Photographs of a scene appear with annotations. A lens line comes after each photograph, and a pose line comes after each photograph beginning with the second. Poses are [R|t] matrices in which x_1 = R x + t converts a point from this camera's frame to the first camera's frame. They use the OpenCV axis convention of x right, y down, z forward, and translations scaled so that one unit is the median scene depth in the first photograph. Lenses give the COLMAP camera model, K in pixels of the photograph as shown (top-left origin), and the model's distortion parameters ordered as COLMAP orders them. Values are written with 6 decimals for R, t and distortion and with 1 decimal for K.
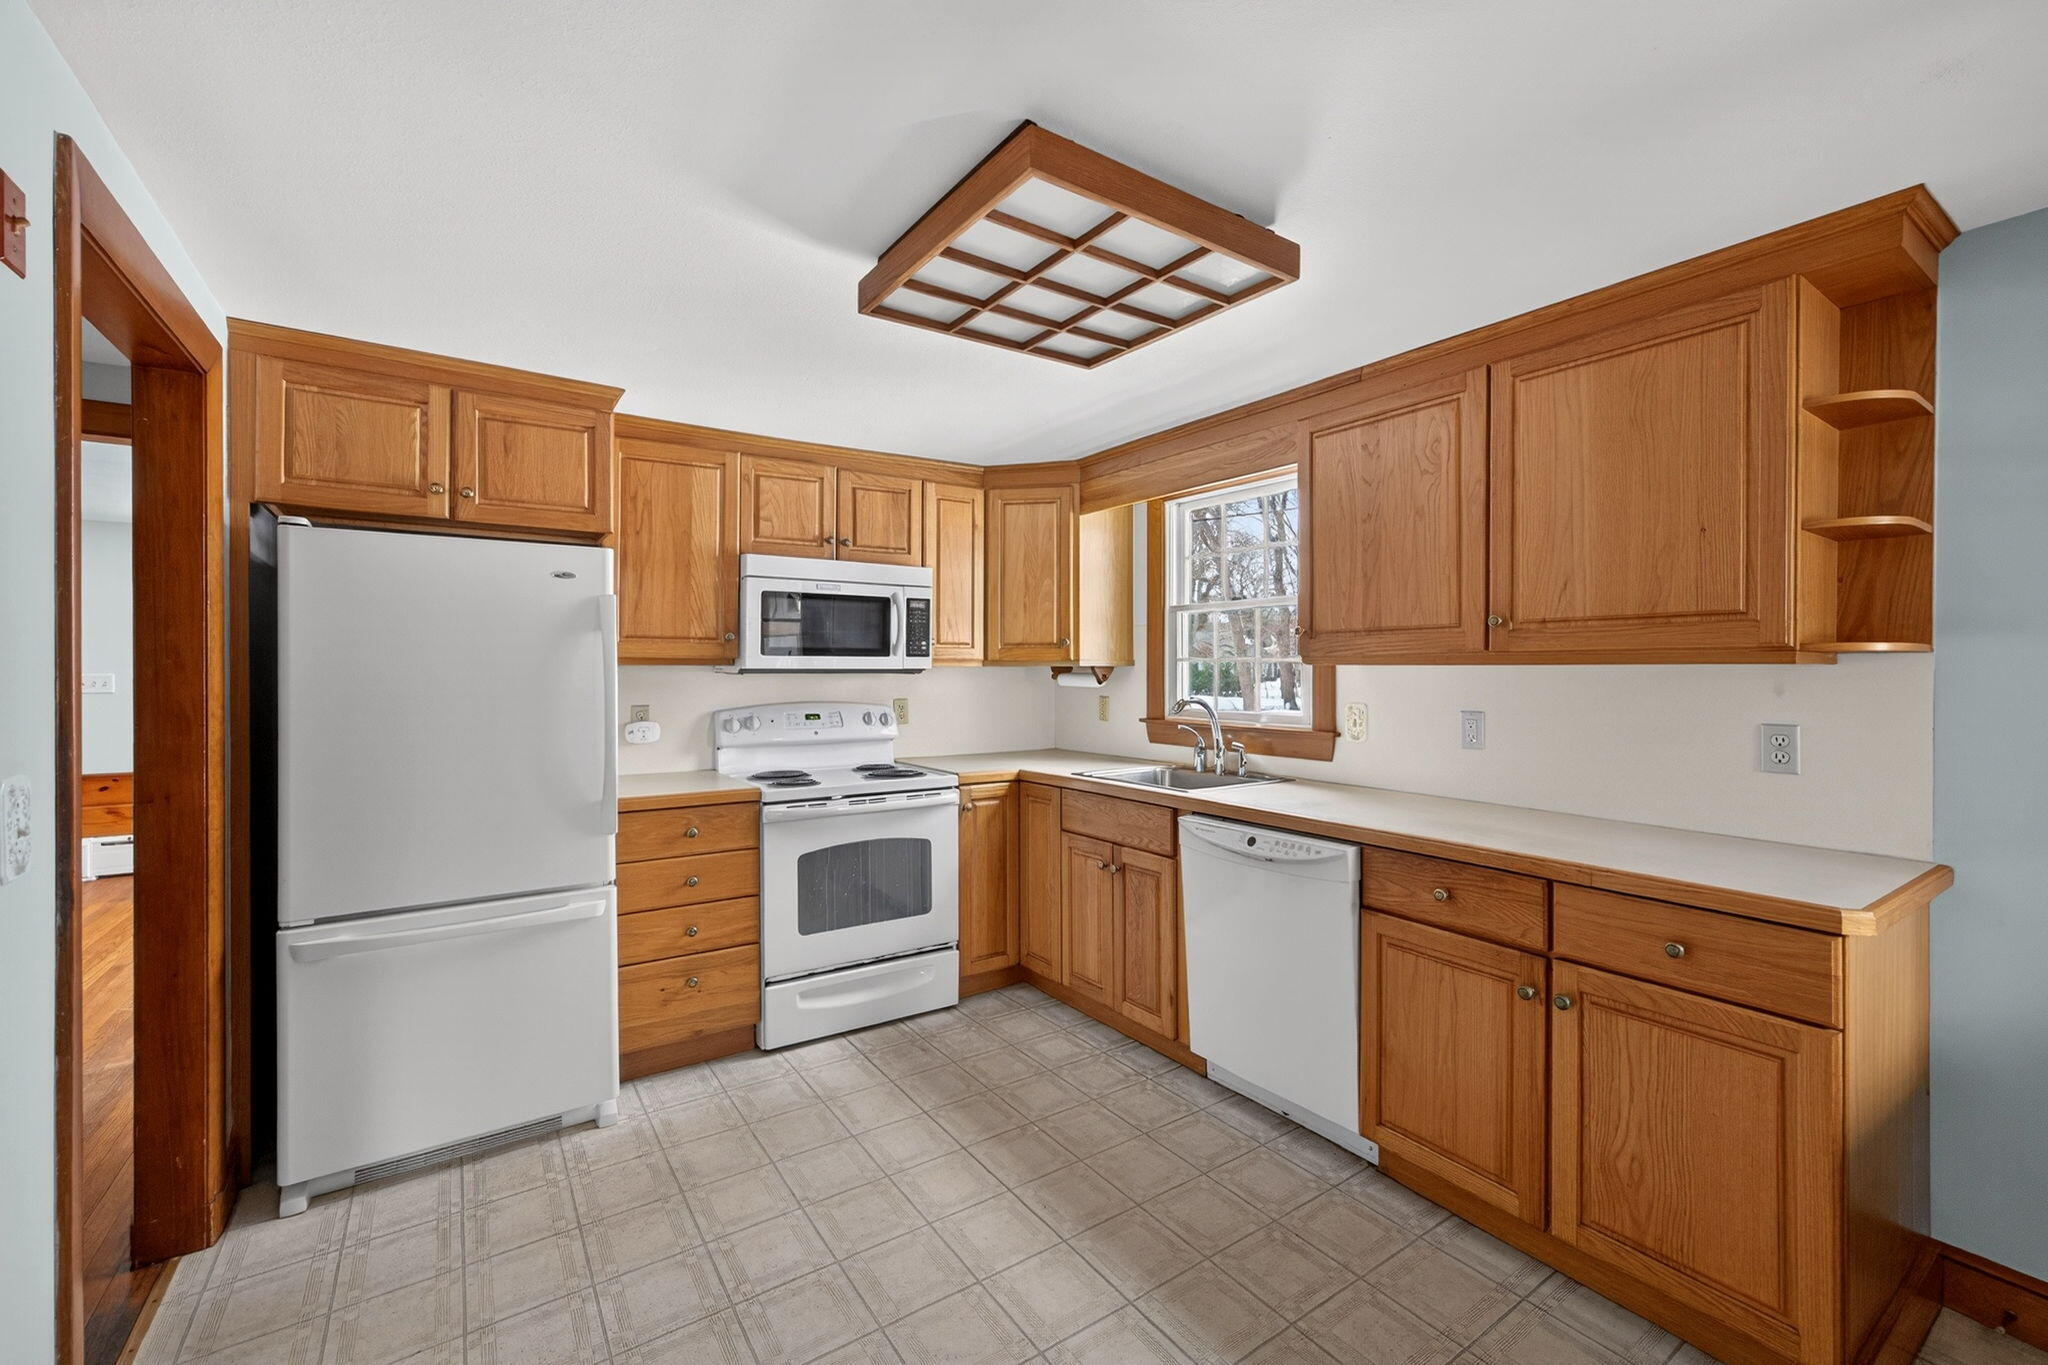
lens RADIAL K [[878.5, 0, 1026.6], [0, 878.5, 666.5], [0, 0, 1]] dist [-0.023291, 0.017132]
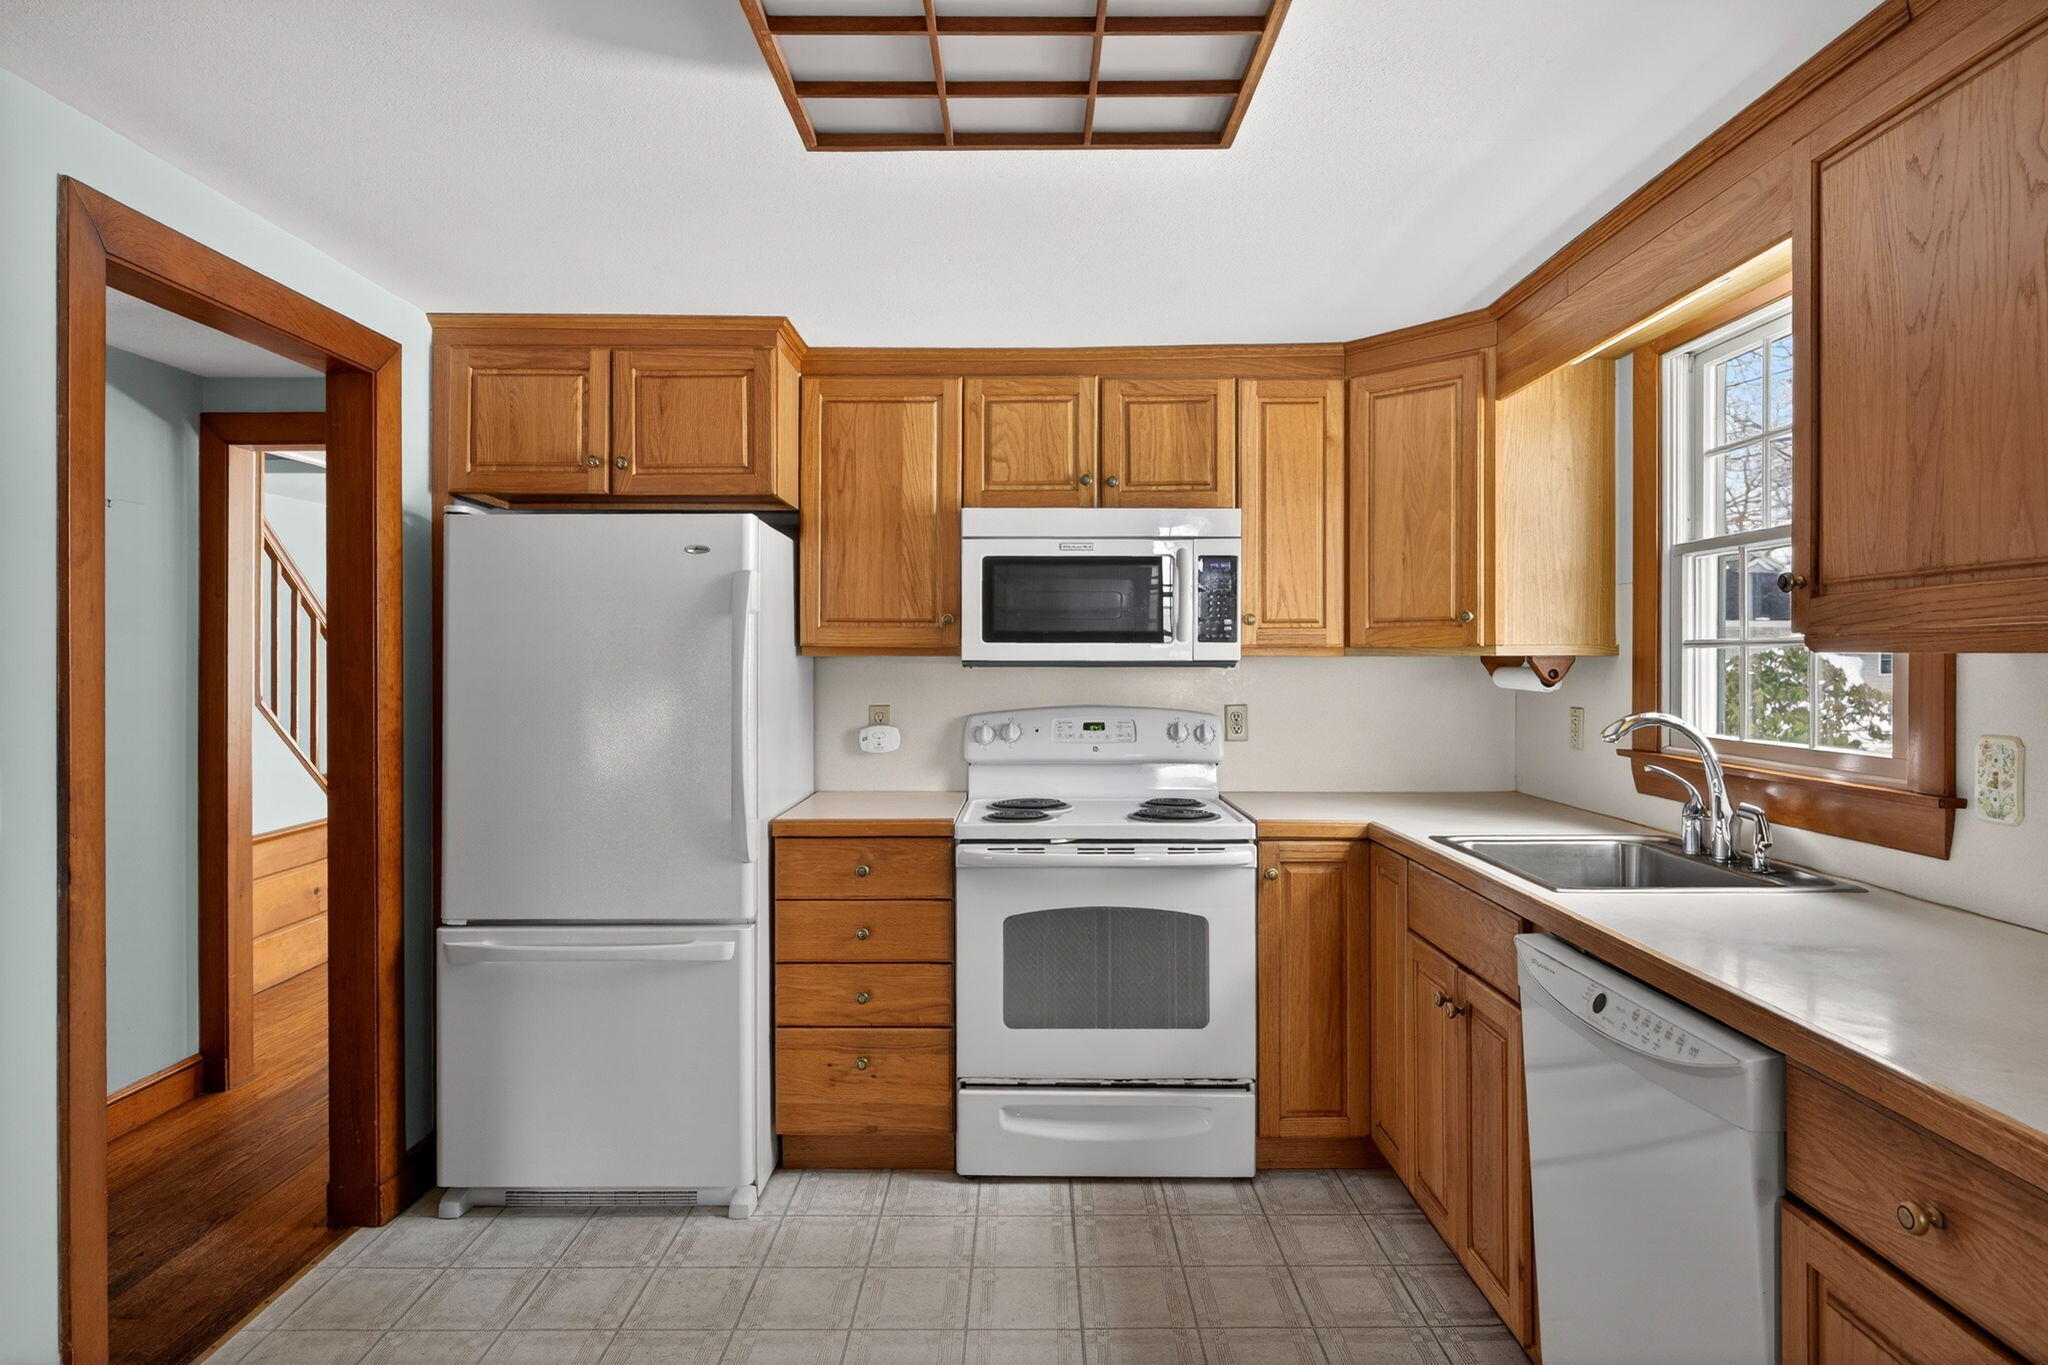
lens RADIAL K [[1163.5, 0, 1018.2], [0, 1163.5, 654.4], [0, 0, 1]] dist [-0.003543, -0.000556]
pose [[0.815735, -0.003295, -0.578417, 0.307572], [0.002322, 0.999994, -0.002422, 0.000054], [0.578421, 0.000633, 0.815738, 0.217354]]
